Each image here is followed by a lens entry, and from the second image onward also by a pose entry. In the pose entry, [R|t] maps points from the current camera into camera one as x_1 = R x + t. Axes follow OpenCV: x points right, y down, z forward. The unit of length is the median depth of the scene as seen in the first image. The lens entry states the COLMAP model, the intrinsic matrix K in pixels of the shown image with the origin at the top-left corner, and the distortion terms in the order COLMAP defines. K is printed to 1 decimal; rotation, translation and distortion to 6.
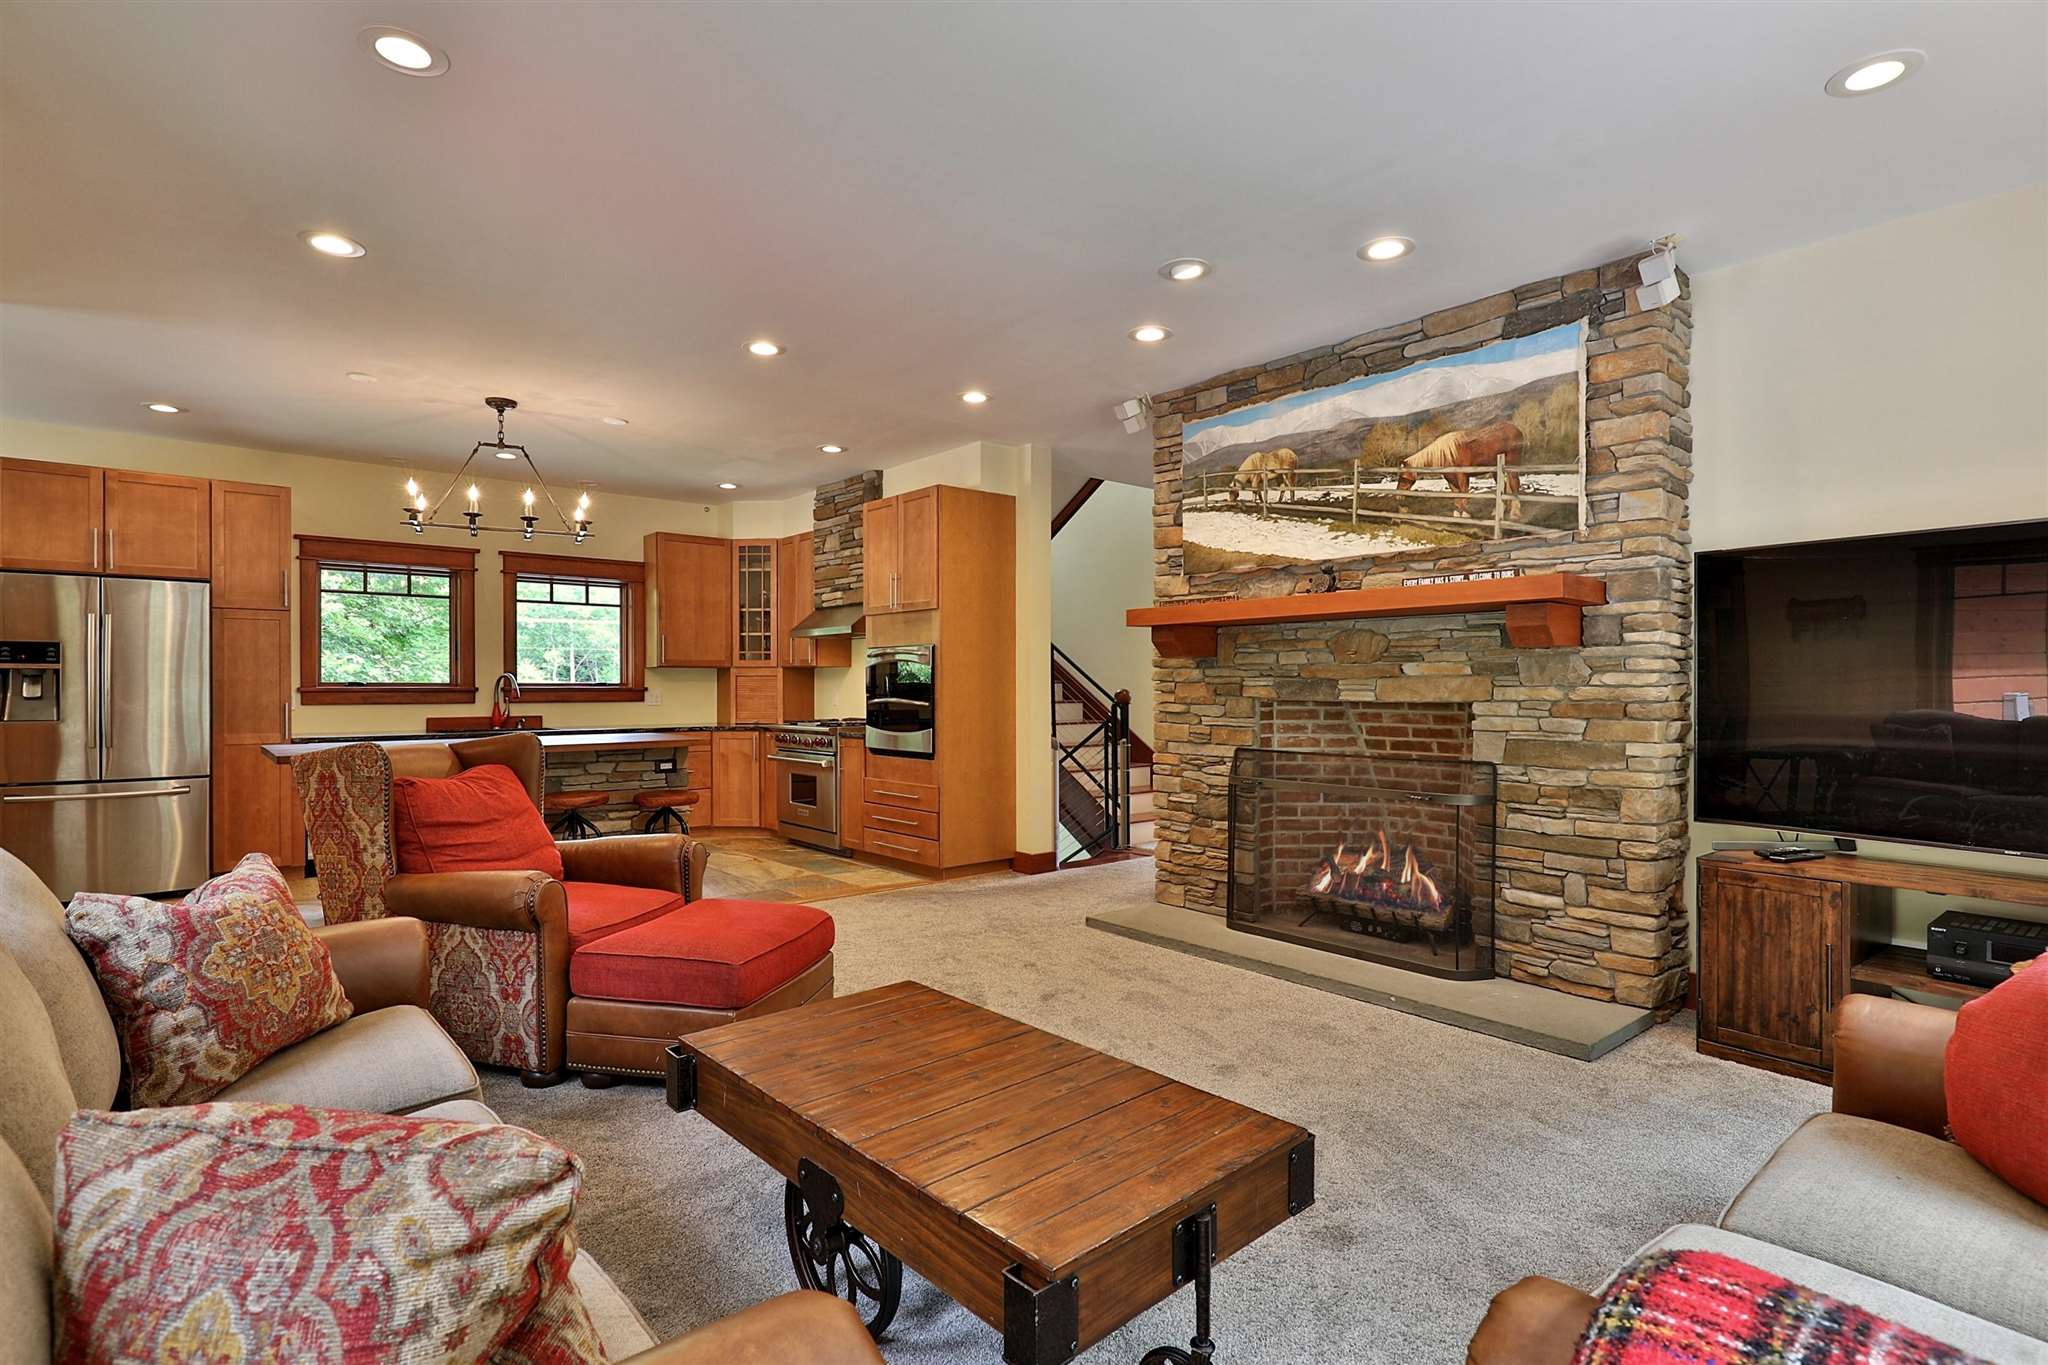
lens RADIAL K [[992.6, 0, 1044.5], [0, 992.6, 689.9], [0, 0, 1]] dist [-0.001263, 0.000231]
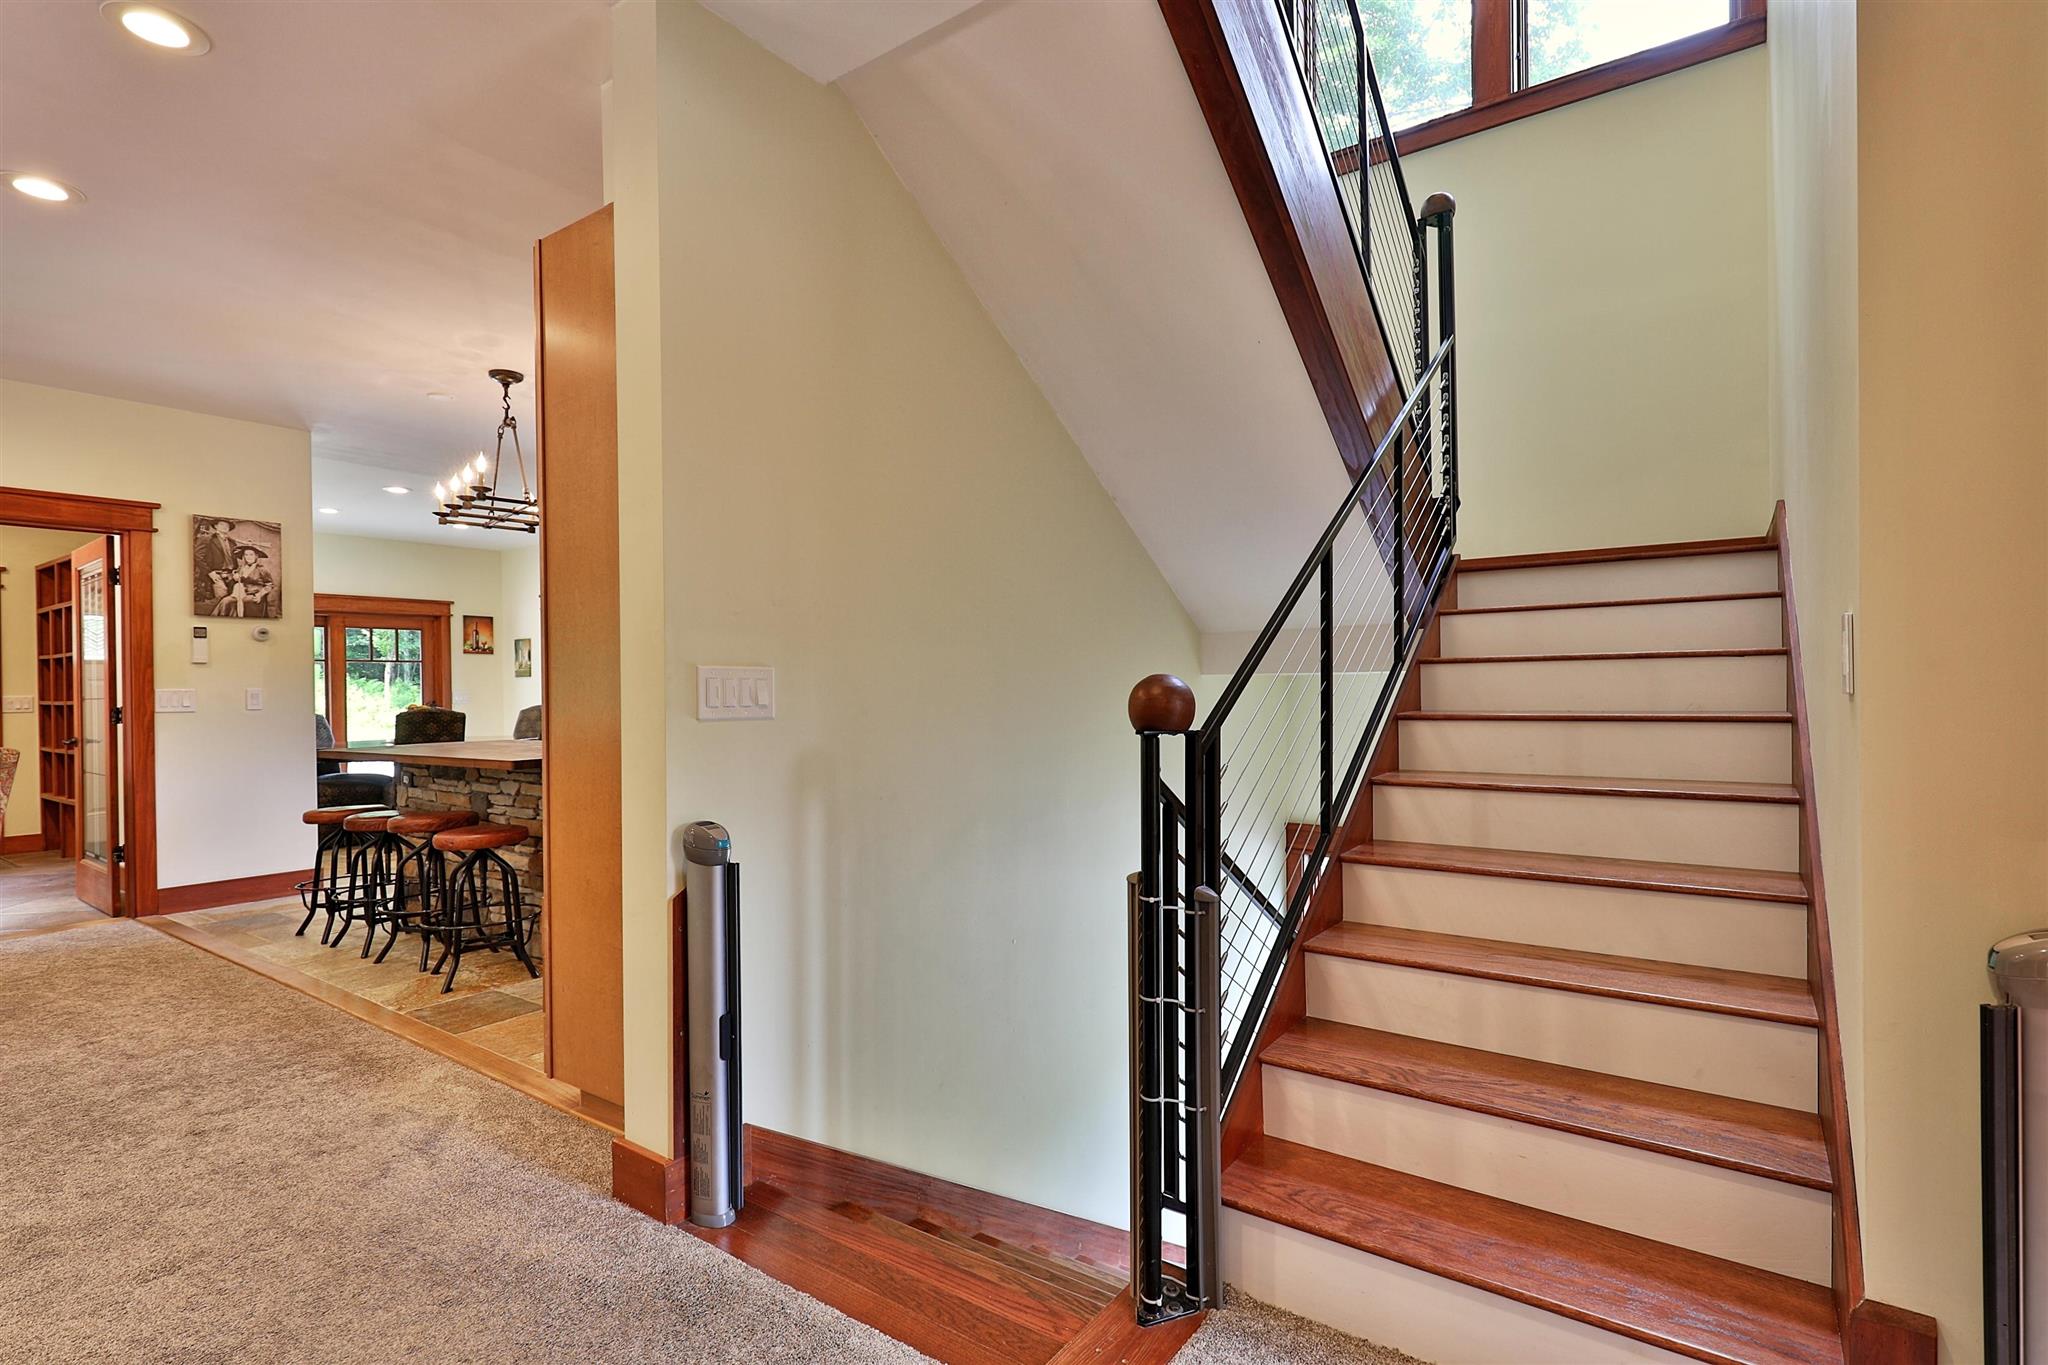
lens RADIAL K [[992.6, 0, 1044.5], [0, 992.6, 689.9], [0, 0, 1]] dist [-0.001263, 0.000231]
pose [[0.229408, -0.002484, -0.973327, 0.488476], [0.007098, 0.999974, -0.000880, 0.002880], [0.973304, -0.006707, 0.229420, 1.377118]]
